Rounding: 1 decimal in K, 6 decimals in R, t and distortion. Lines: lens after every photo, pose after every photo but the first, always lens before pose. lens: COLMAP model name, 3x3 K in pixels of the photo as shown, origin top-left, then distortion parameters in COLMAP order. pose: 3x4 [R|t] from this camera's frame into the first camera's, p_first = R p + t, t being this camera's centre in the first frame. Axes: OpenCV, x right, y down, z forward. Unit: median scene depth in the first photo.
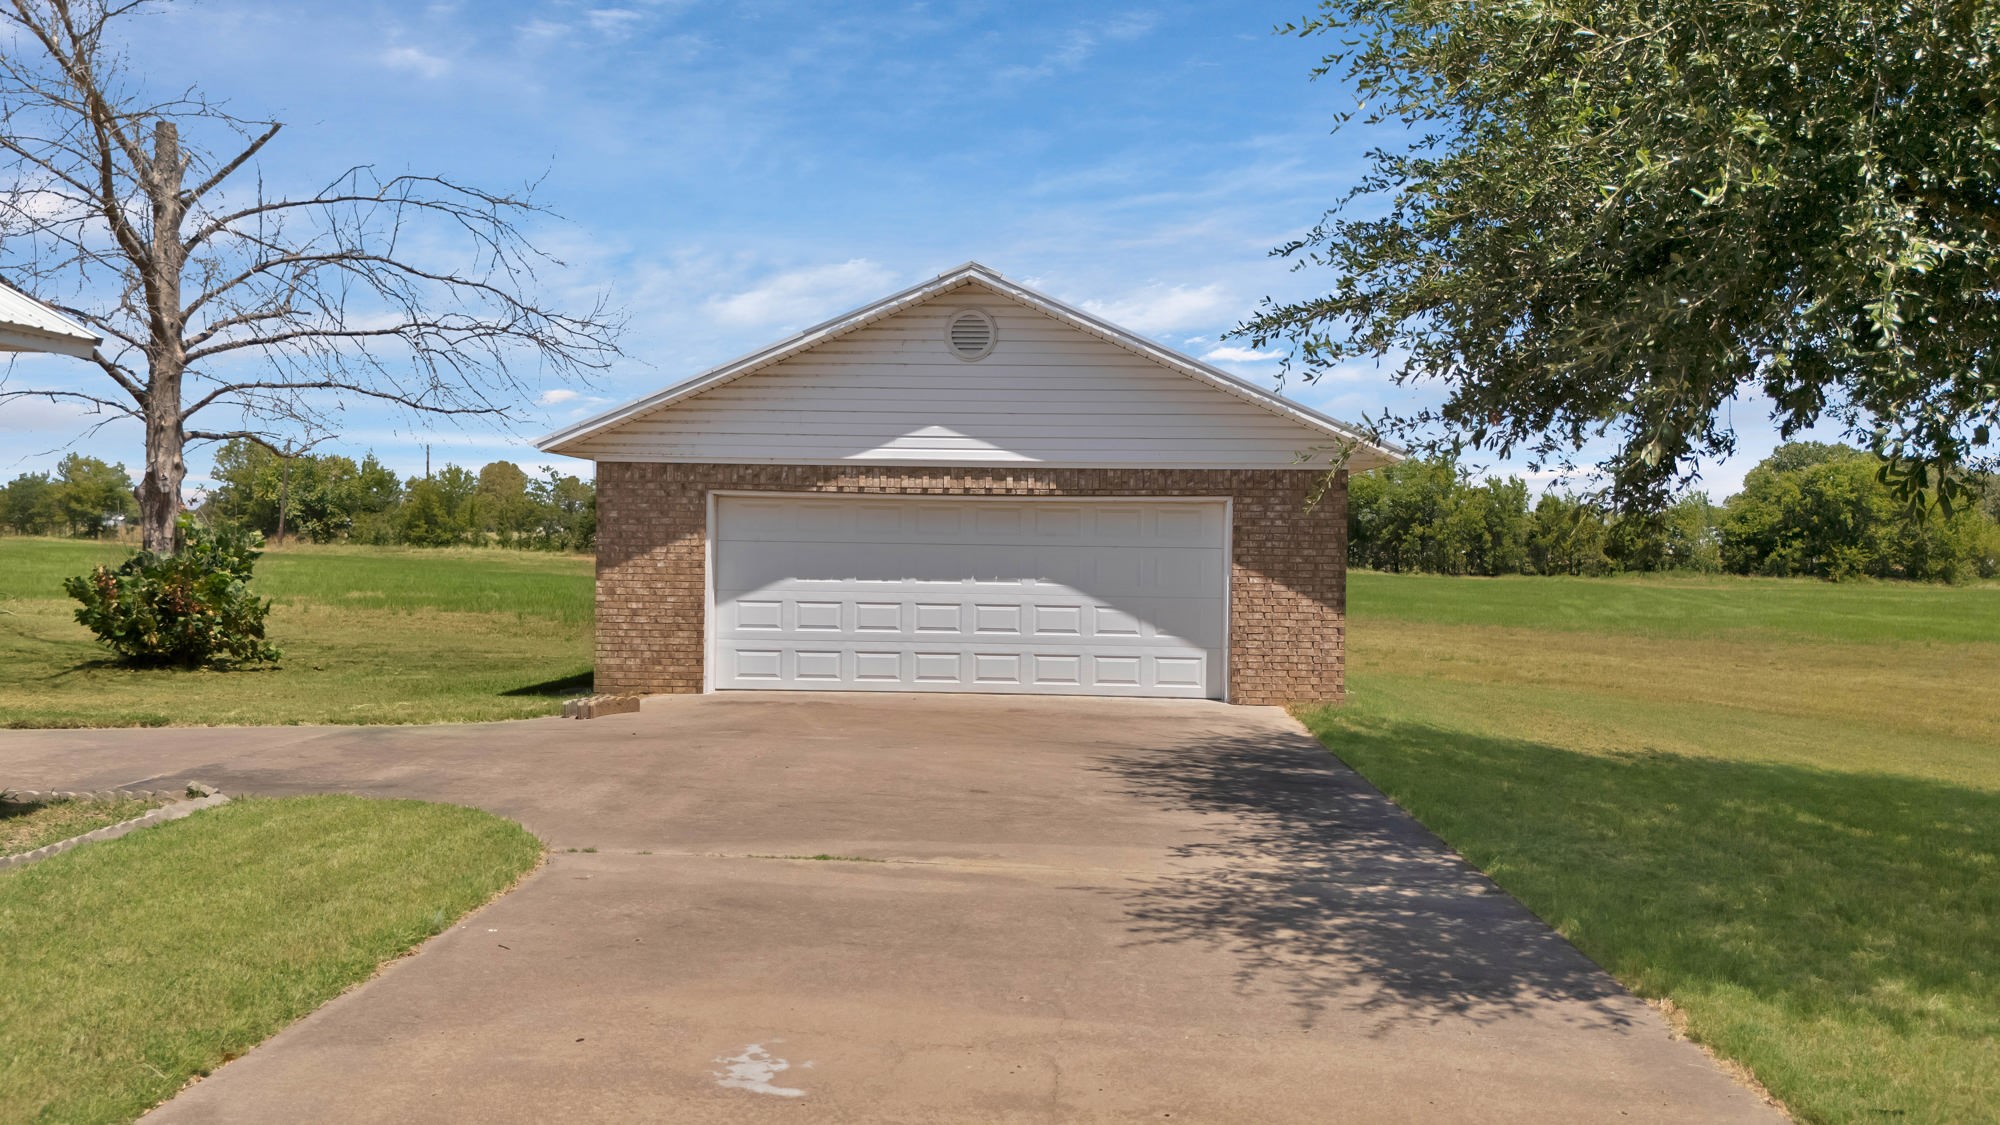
lens RADIAL K [[1508.0, 0, 998.5], [0, 1508.0, 555.8], [0, 0, 1]] dist [0.077787, -0.070193]
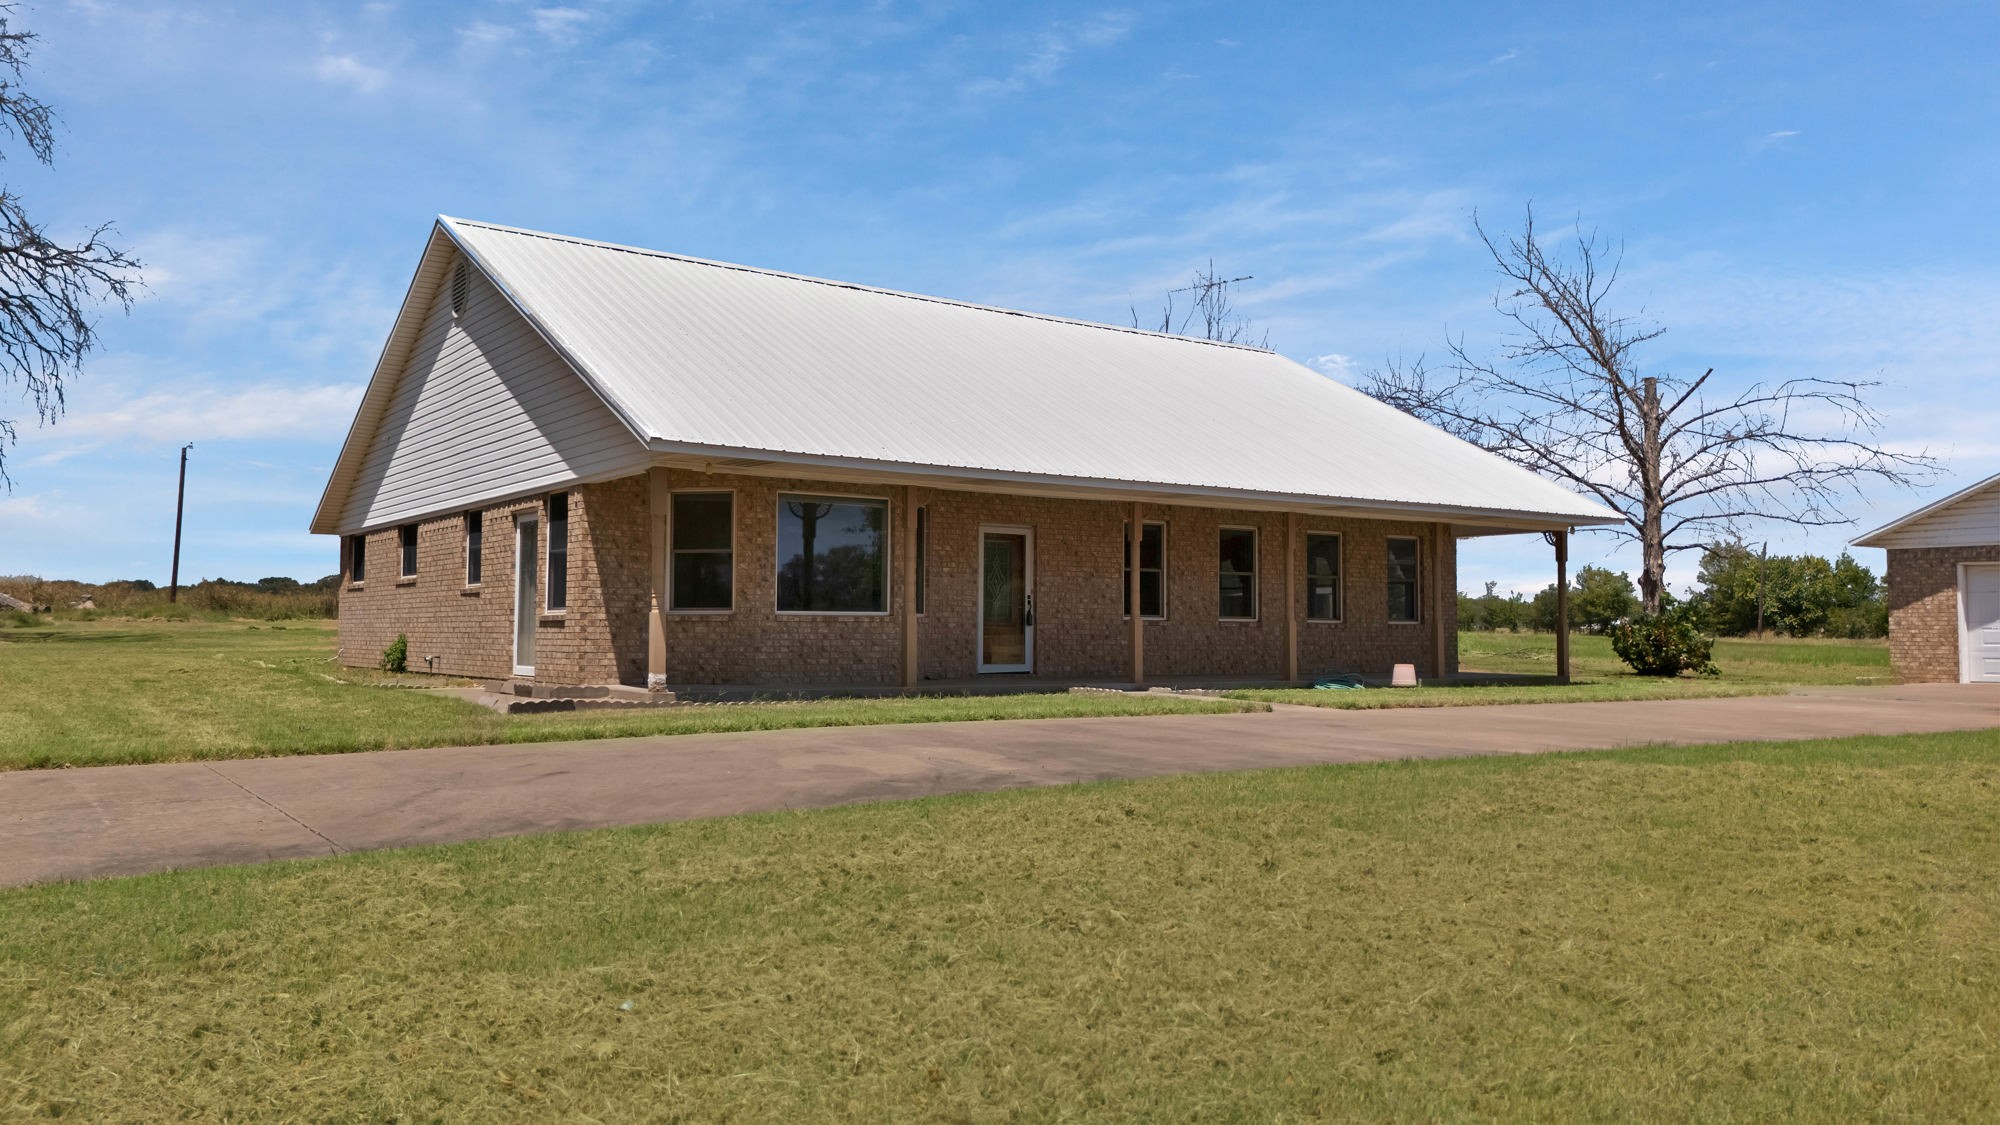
lens RADIAL K [[1508.0, 0, 998.5], [0, 1508.0, 555.8], [0, 0, 1]] dist [0.077787, -0.070193]
pose [[0.615193, -0.054674, -0.786478, 0.392531], [0.000406, 0.997614, -0.069033, 0.052882], [0.788376, 0.042149, 0.613748, -0.706142]]
